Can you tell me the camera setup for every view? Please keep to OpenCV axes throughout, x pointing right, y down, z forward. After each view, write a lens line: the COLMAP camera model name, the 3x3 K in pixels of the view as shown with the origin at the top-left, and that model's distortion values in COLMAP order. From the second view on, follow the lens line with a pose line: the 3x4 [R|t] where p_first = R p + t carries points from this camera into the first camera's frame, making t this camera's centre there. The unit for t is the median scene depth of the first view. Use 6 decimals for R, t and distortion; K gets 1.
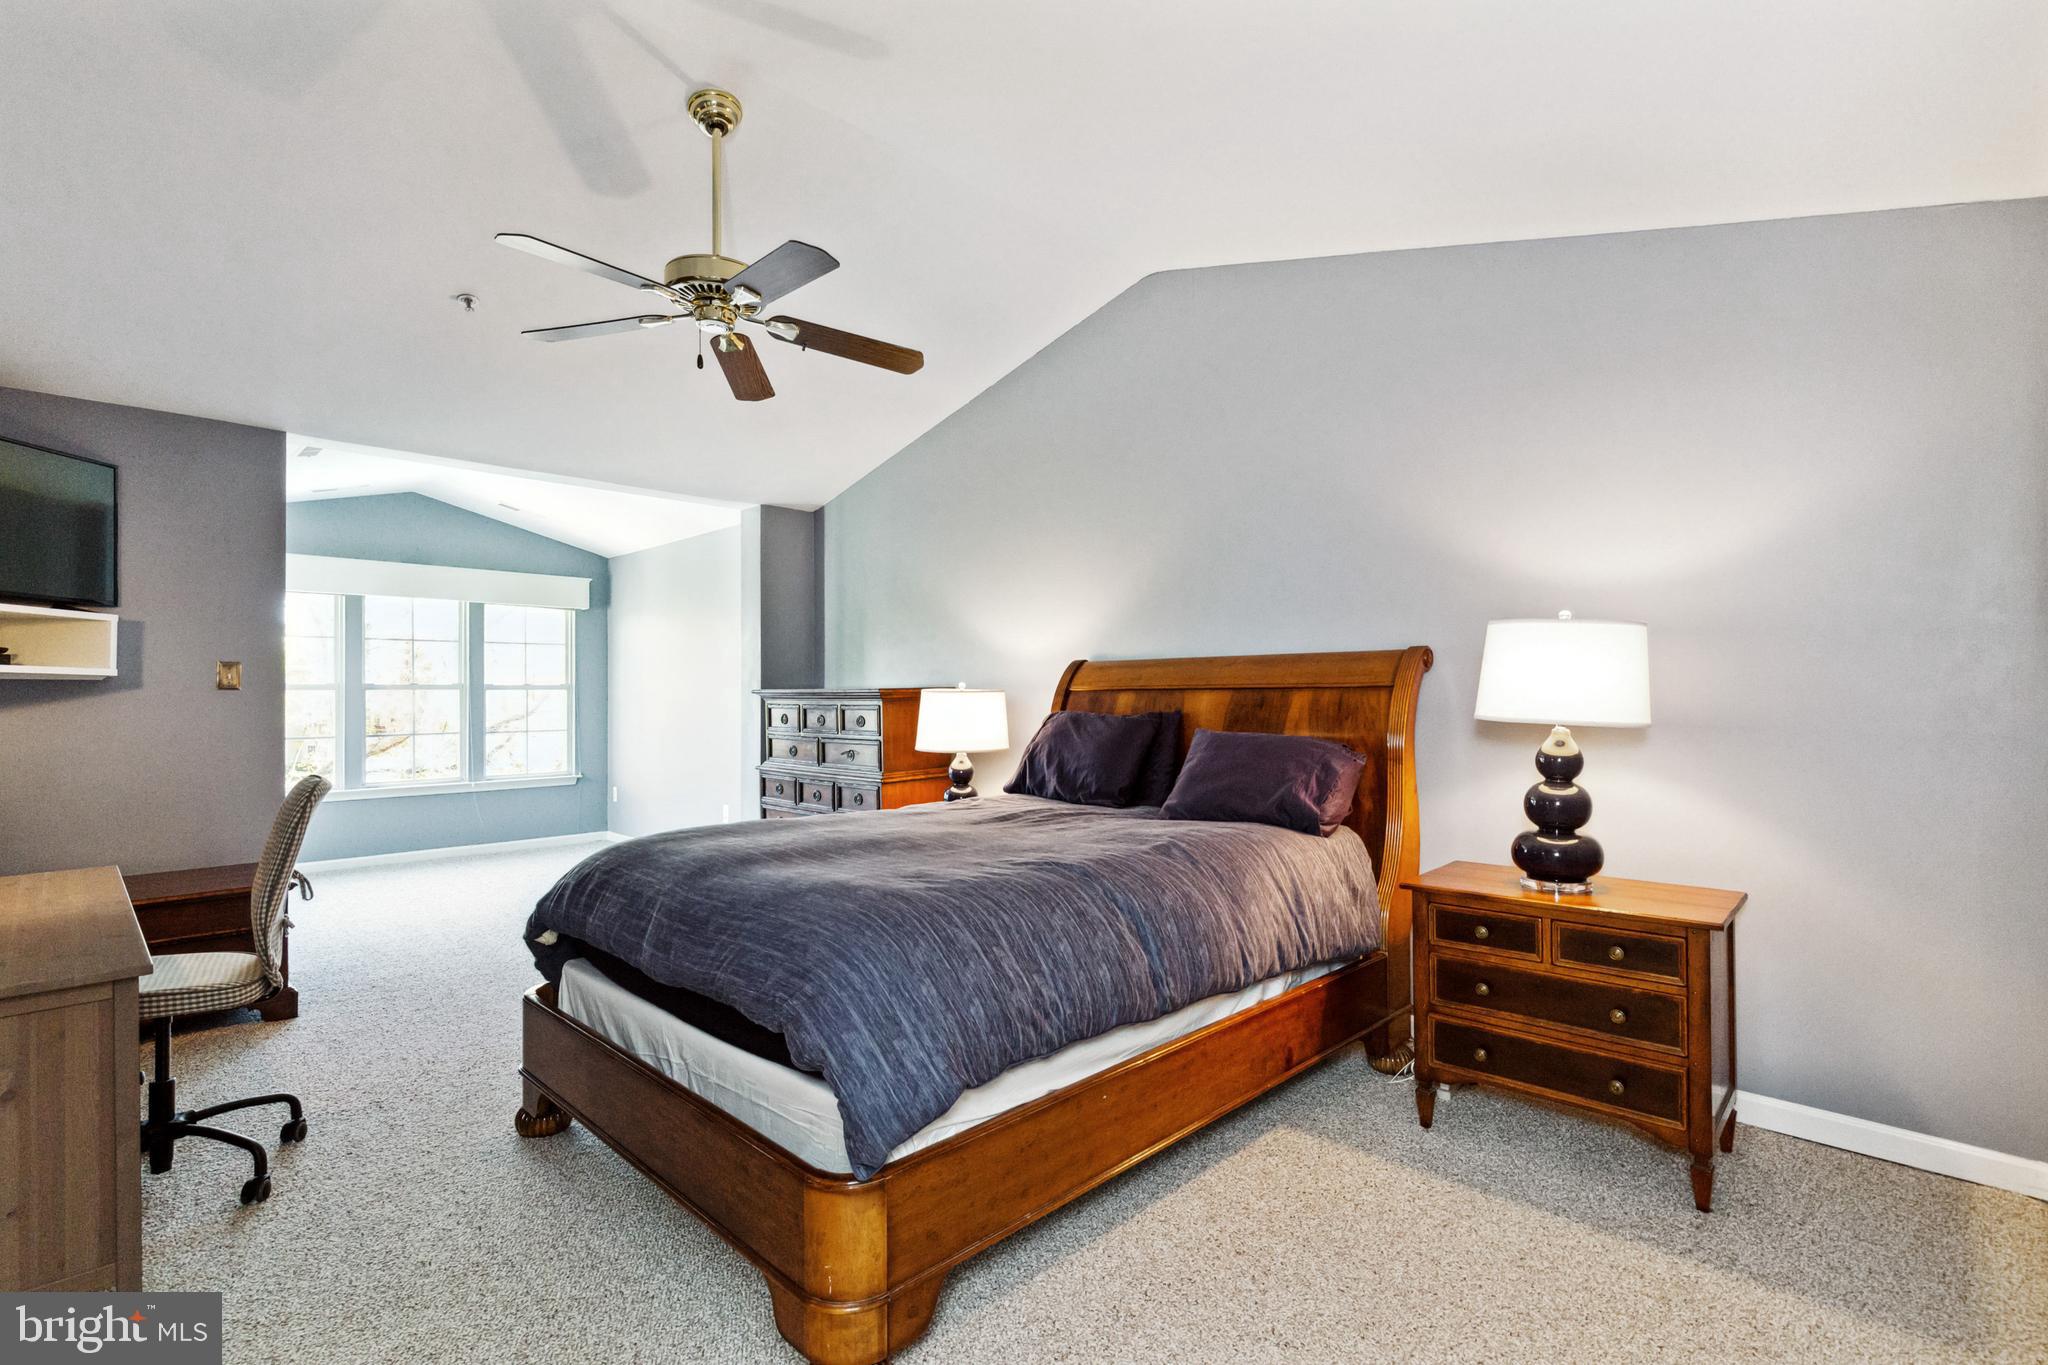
lens RADIAL K [[966.1, 0, 1024.0], [0, 966.1, 682.5], [0, 0, 1]] dist [-0.002137, 0.000051]
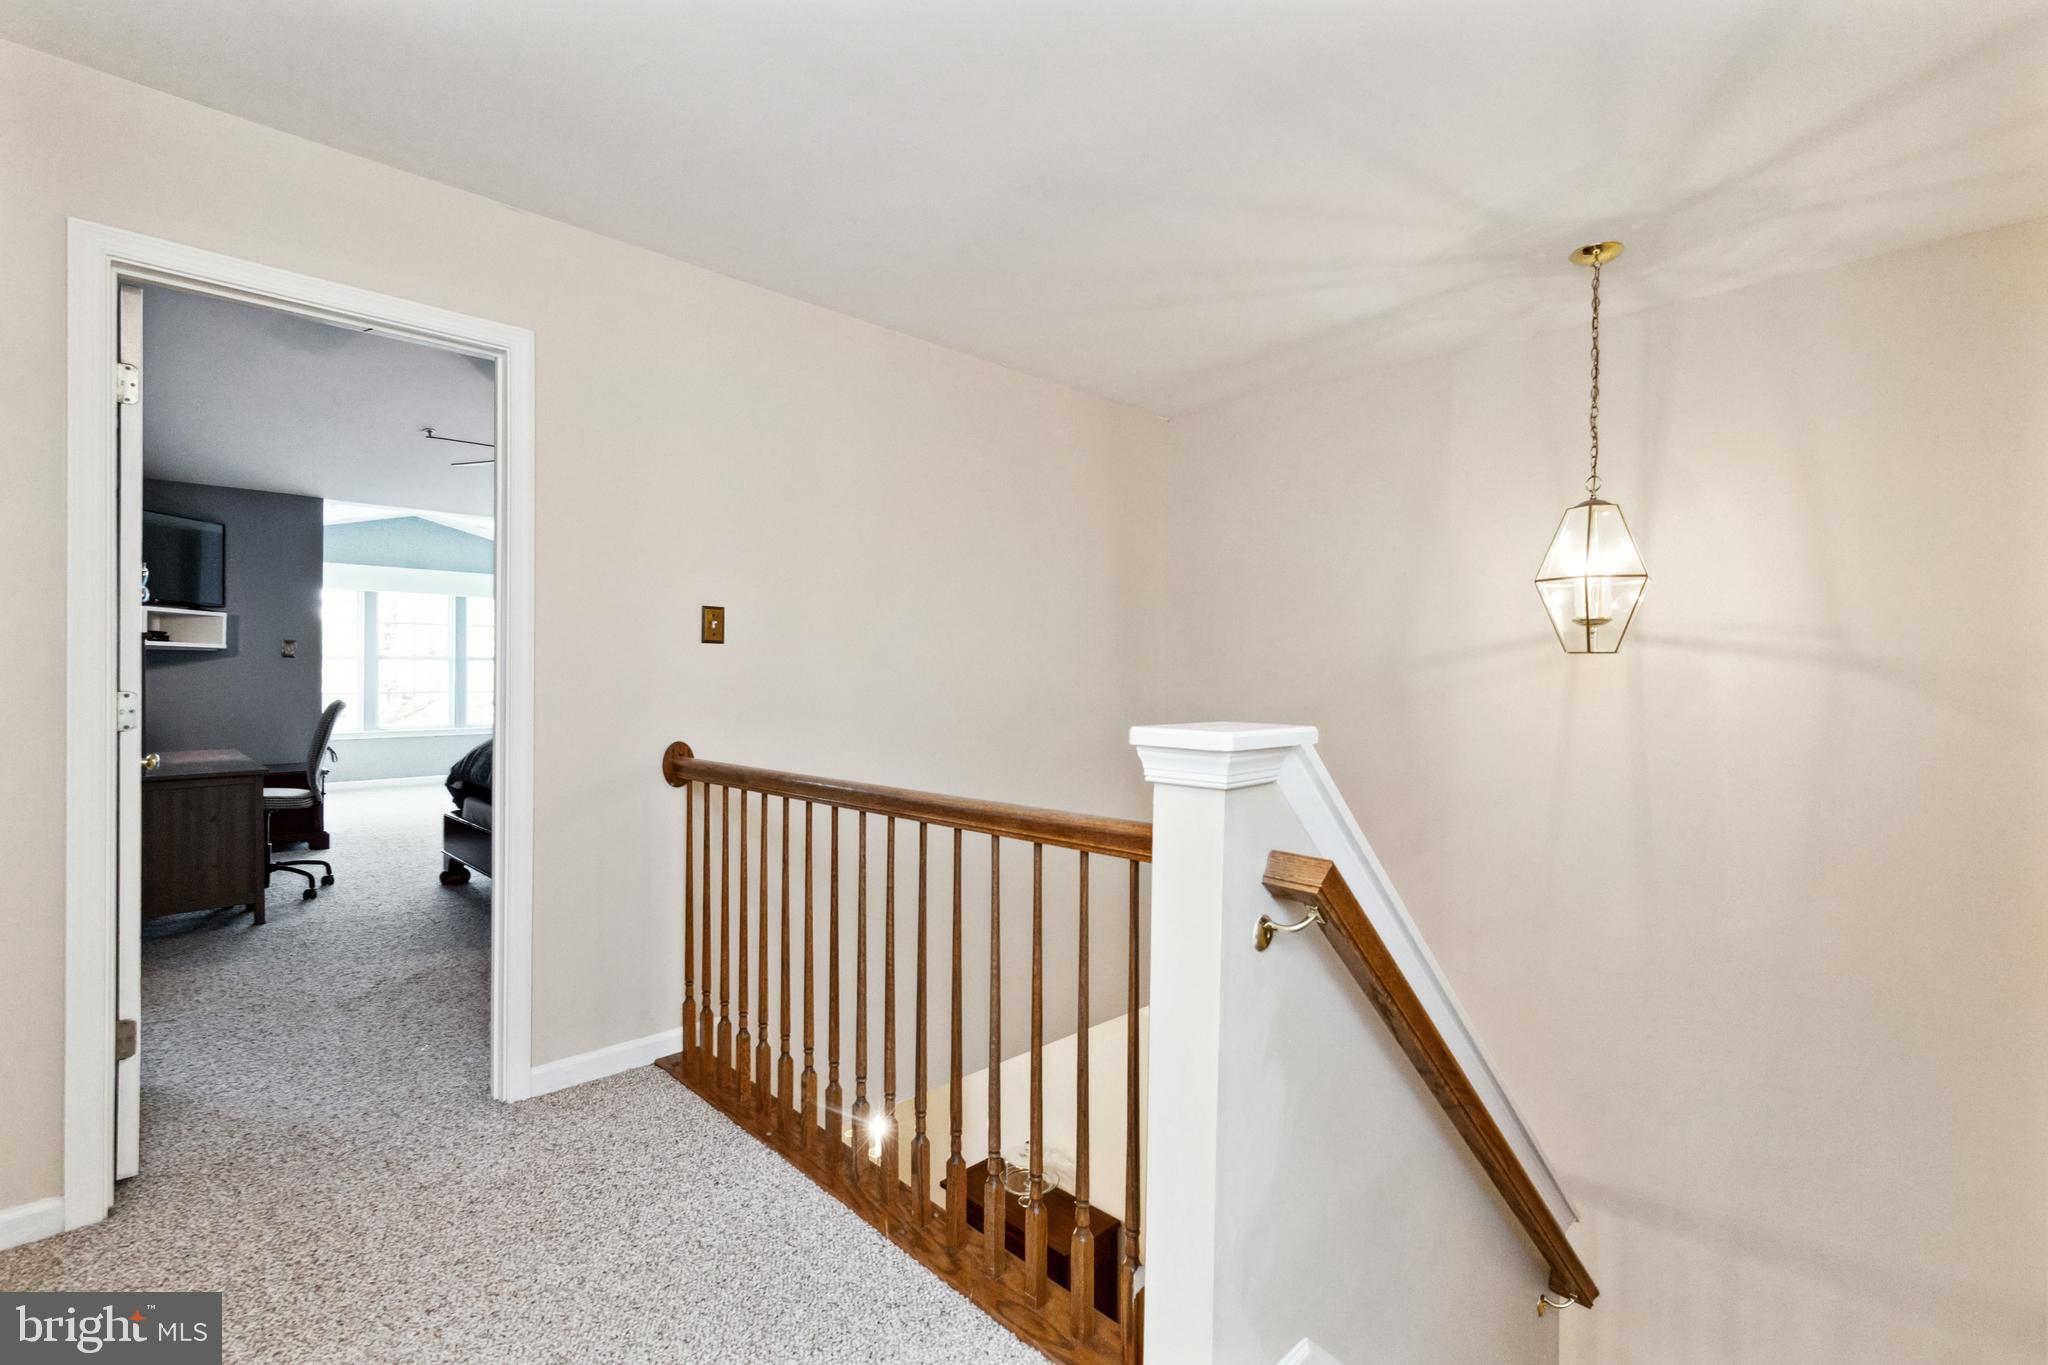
lens RADIAL K [[963.1, 0, 1027.9], [0, 963.1, 667.6], [0, 0, 1]] dist [-0.002011, -0.000512]
pose [[0.999845, 0.005354, -0.016799, 0.513762], [-0.005248, 0.999966, 0.006375, 0.009095], [0.016832, -0.006286, 0.999839, -0.684726]]
